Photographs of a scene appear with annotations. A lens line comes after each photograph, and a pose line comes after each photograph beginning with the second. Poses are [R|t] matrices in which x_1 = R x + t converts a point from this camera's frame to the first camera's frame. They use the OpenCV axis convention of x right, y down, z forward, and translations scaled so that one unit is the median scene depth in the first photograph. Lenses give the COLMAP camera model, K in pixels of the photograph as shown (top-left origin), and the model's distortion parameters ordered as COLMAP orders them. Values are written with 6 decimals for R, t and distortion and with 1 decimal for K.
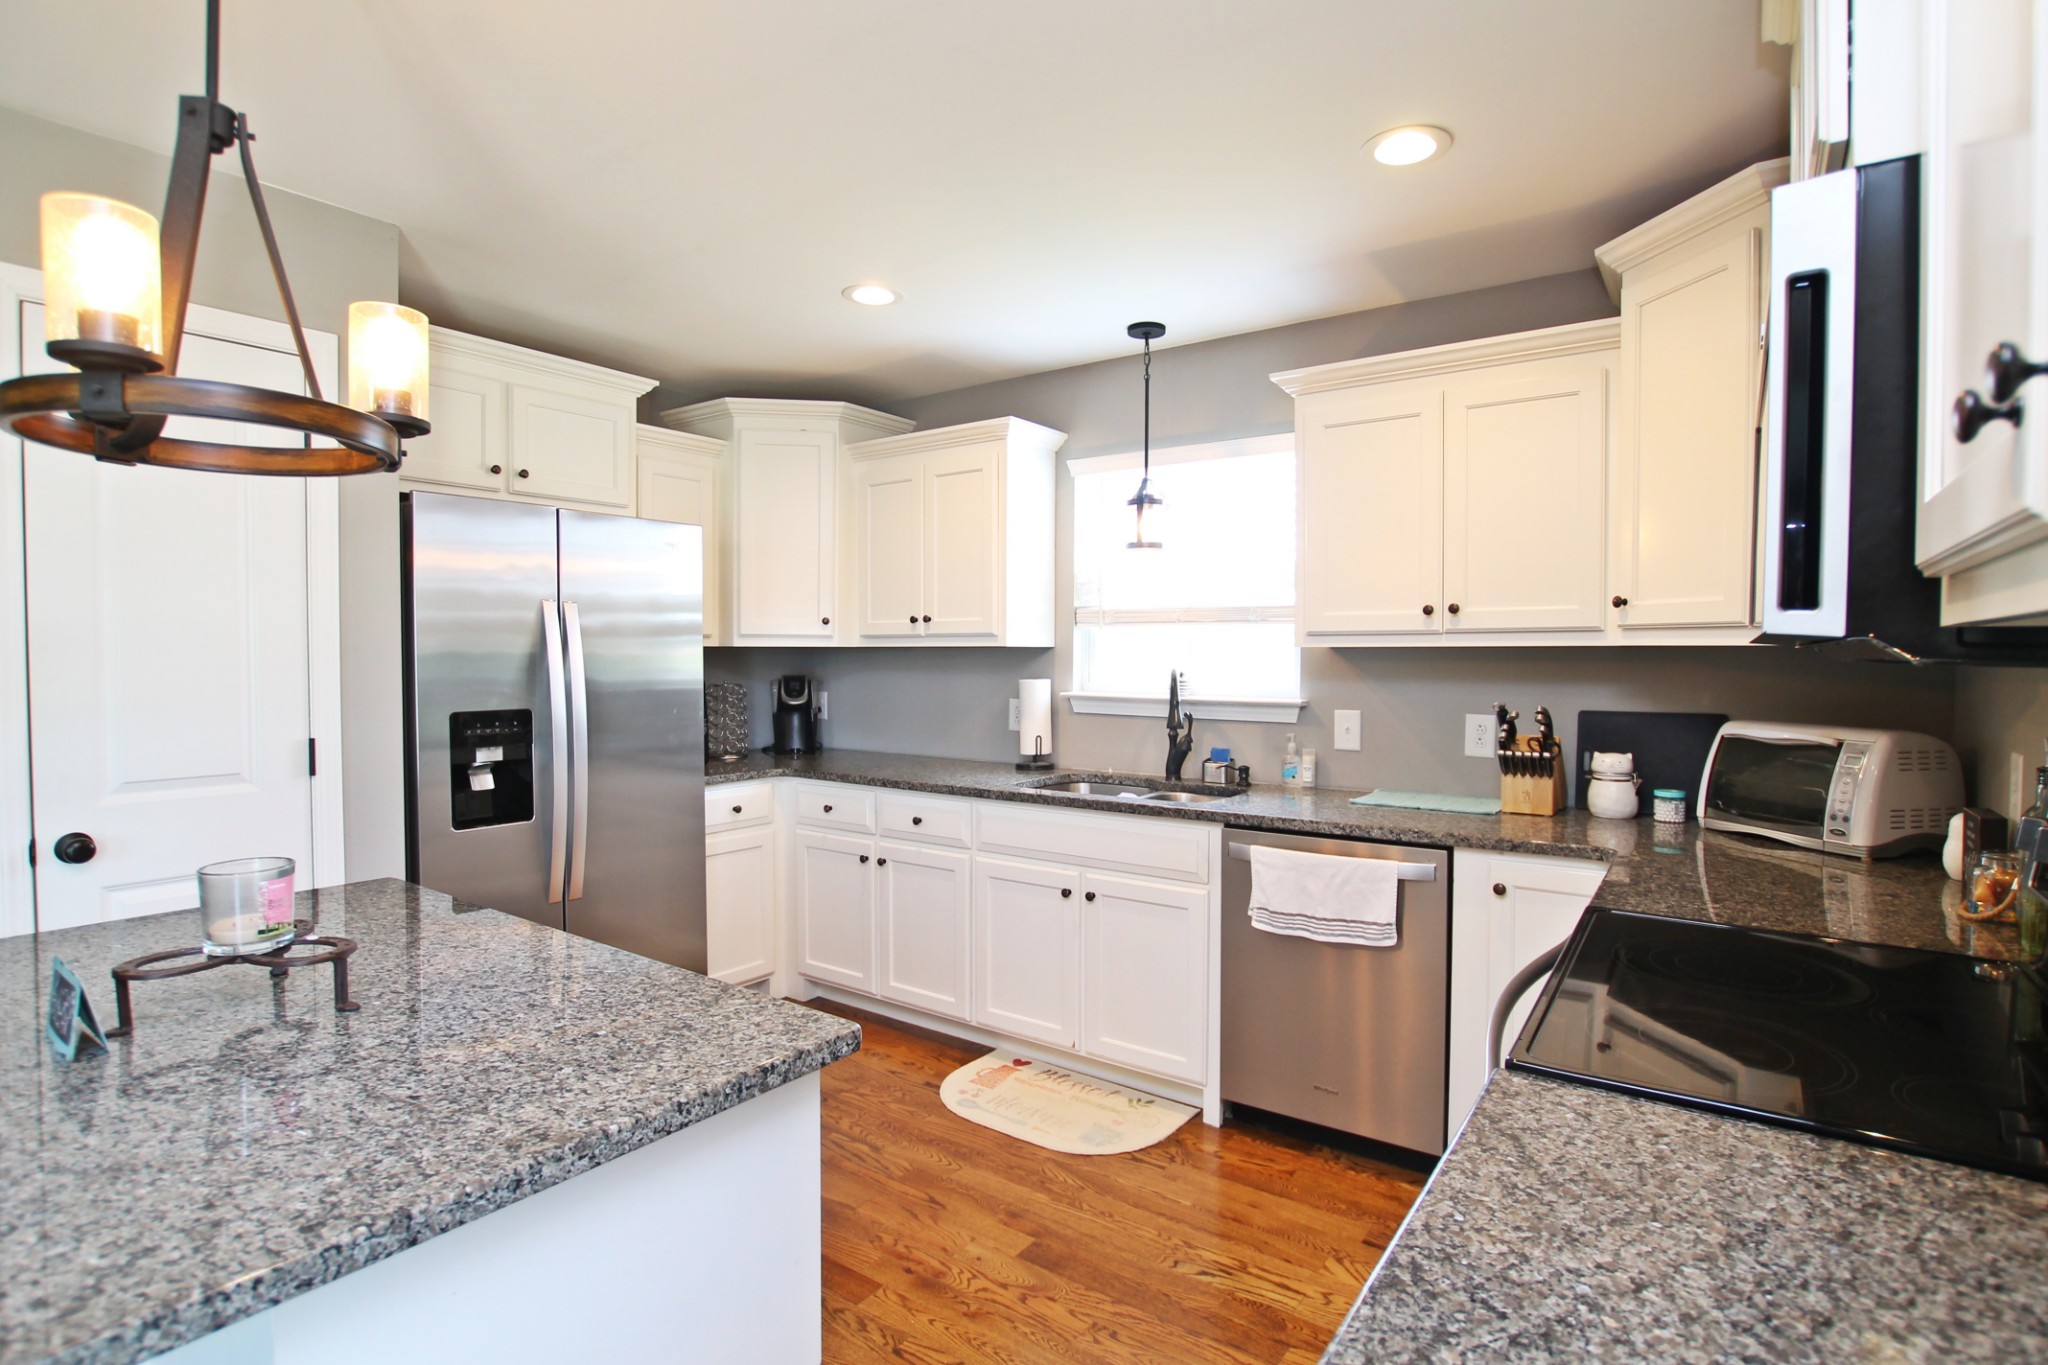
lens RADIAL K [[1005.1, 0, 1020.9], [0, 1005.1, 680.5], [0, 0, 1]] dist [-0.027530, 0.001816]
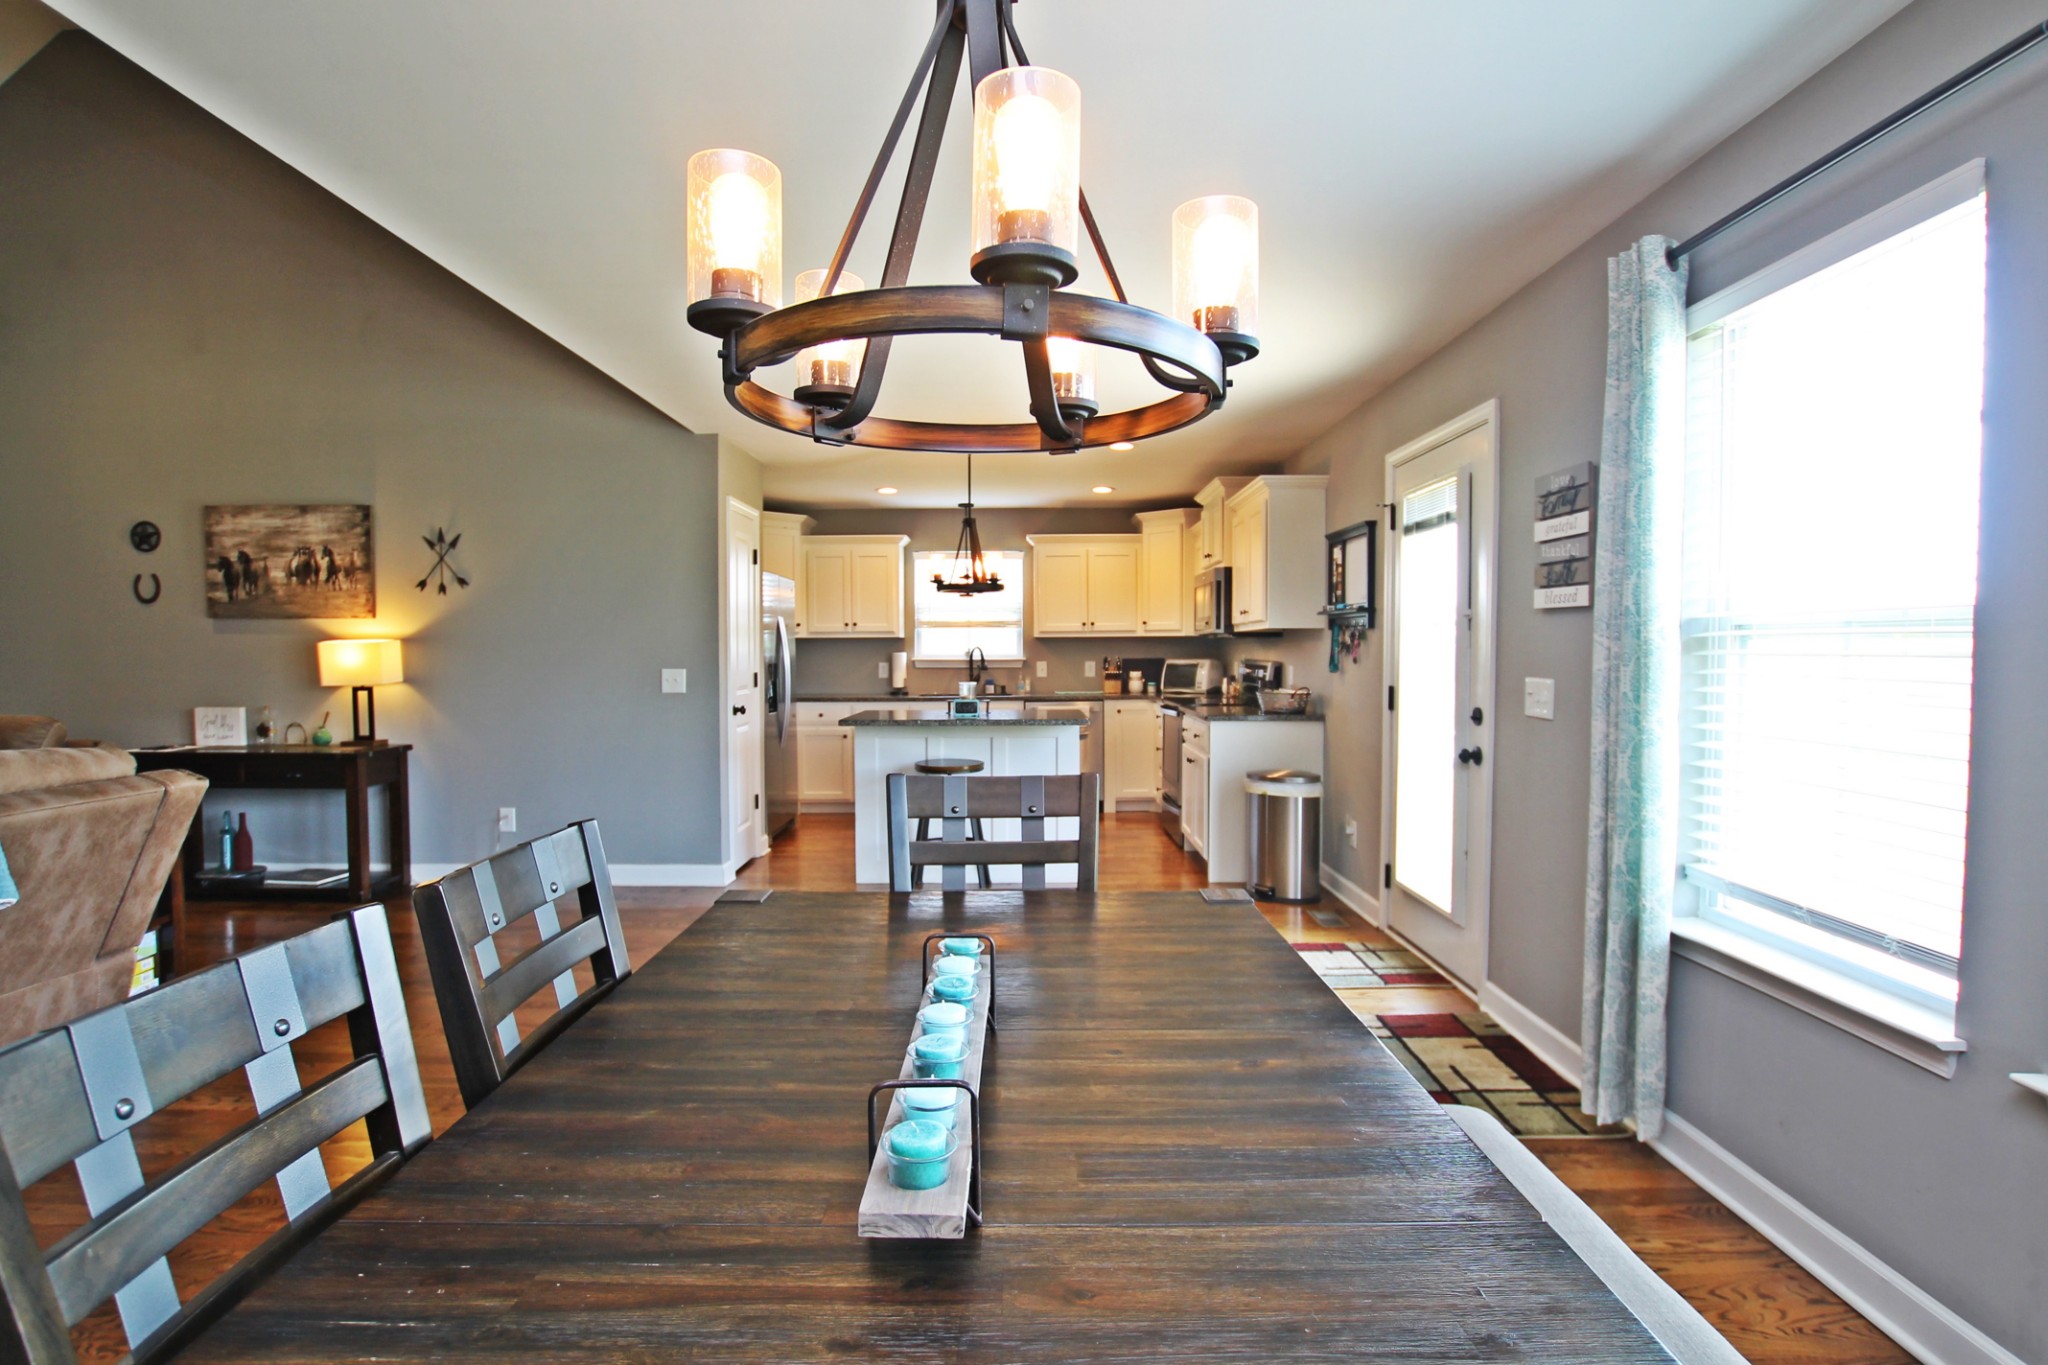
lens RADIAL K [[1005.1, 0, 1025.6], [0, 1005.1, 685.5], [0, 0, 1]] dist [-0.027530, 0.001816]
pose [[0.811584, -0.026896, 0.583616, -1.466532], [0.022667, 0.999637, 0.014547, 0.062507], [-0.583796, 0.001422, 0.811899, -1.297699]]
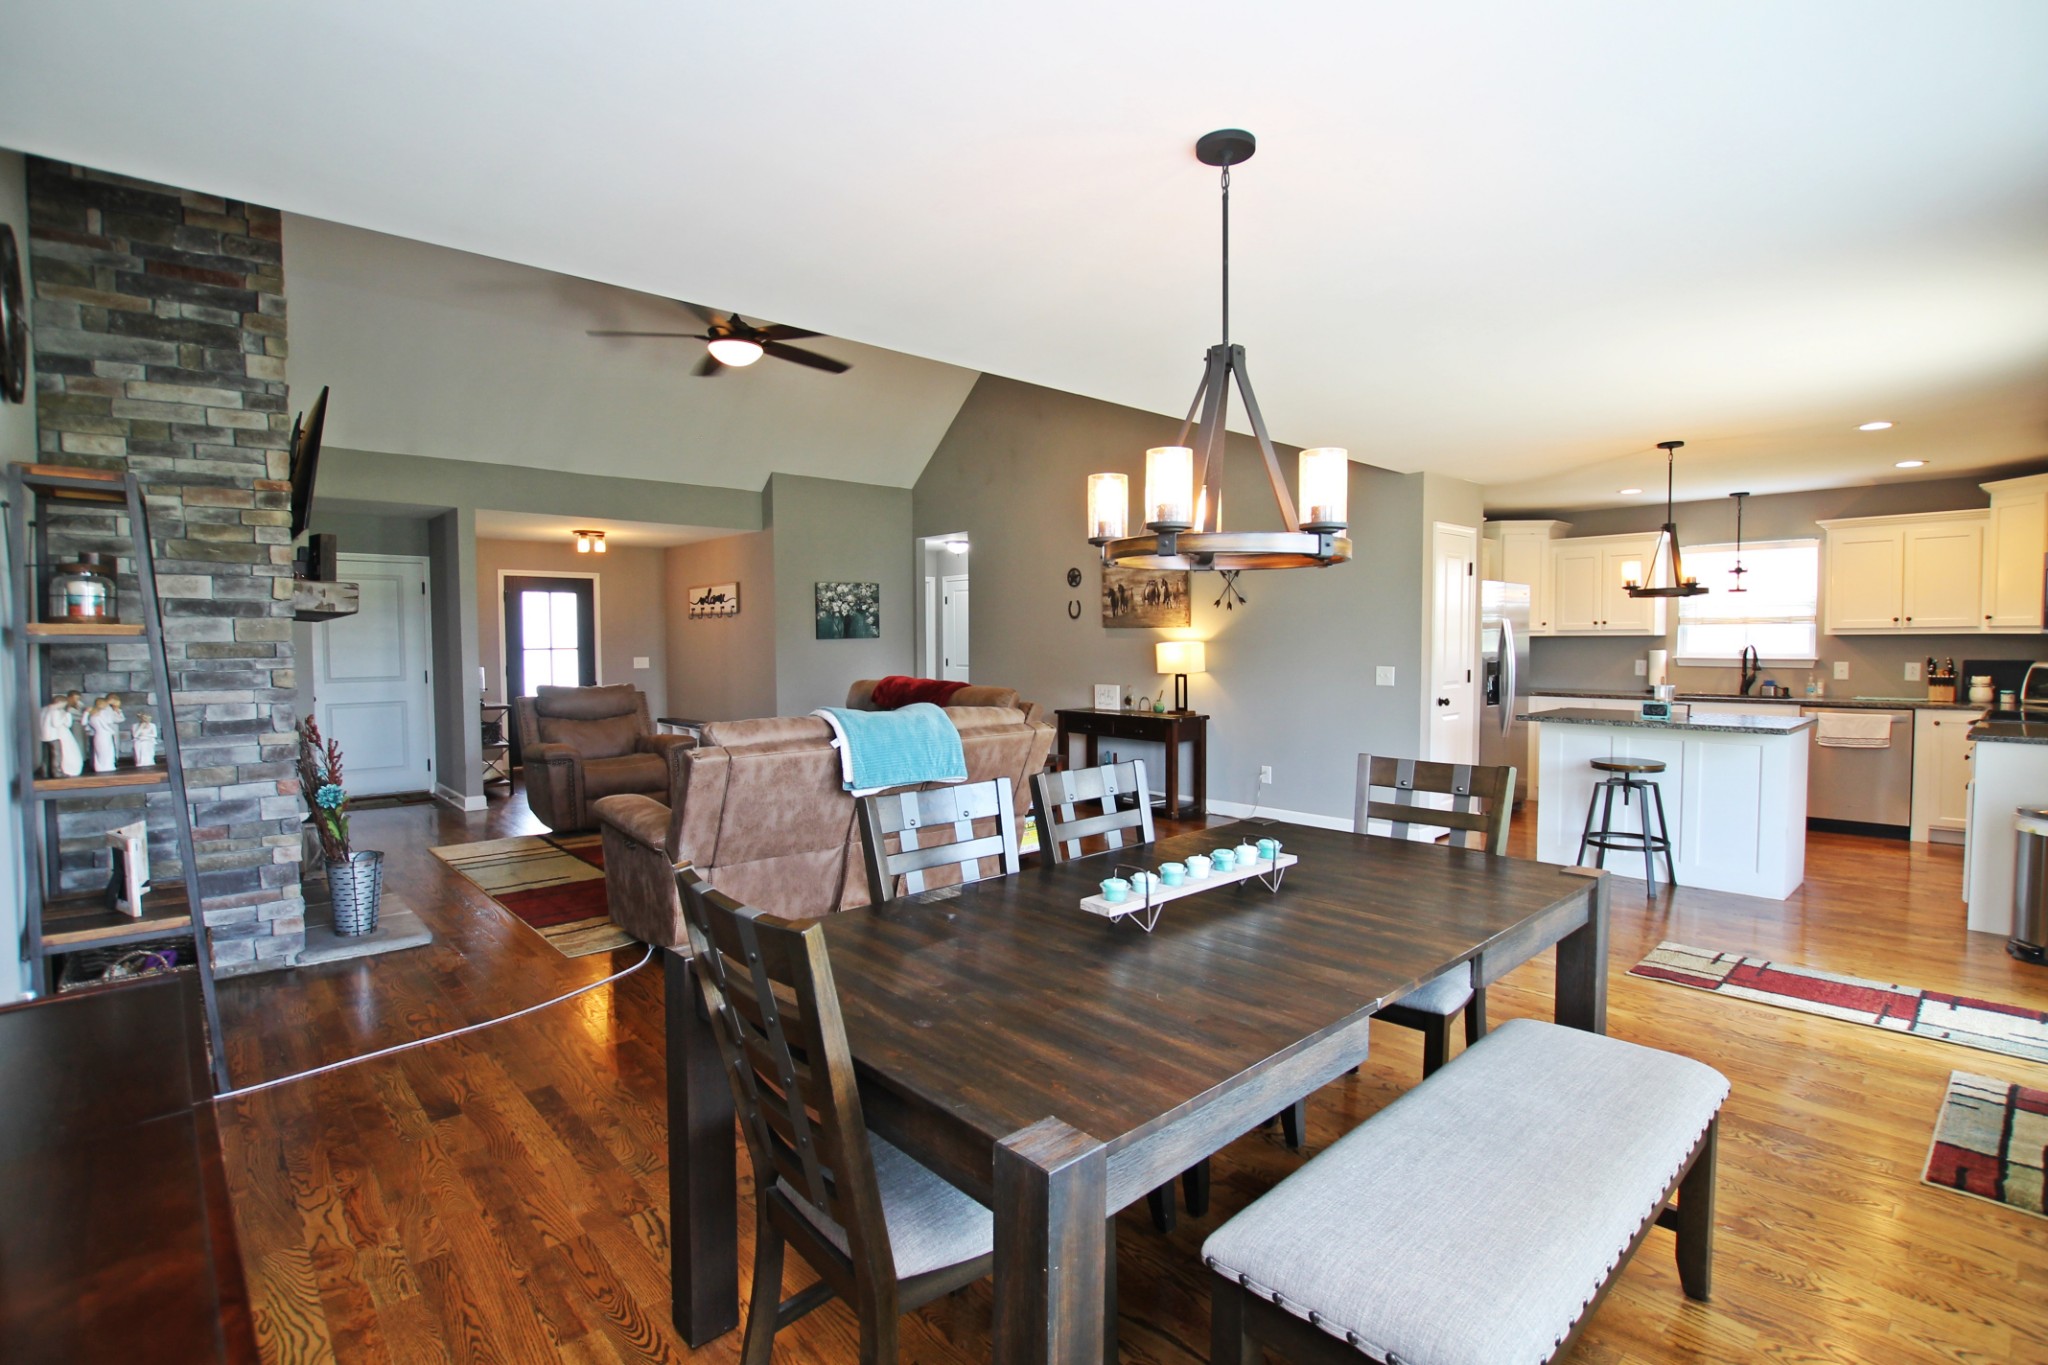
lens RADIAL K [[971.0, 0, 1047.1], [0, 971.0, 677.0], [0, 0, 1]] dist [-0.018298, 0.000409]
pose [[0.981620, -0.001303, -0.190840, -1.230264], [0.003718, 0.999917, 0.012300, 0.036404], [0.190808, -0.012783, 0.981544, -1.769826]]
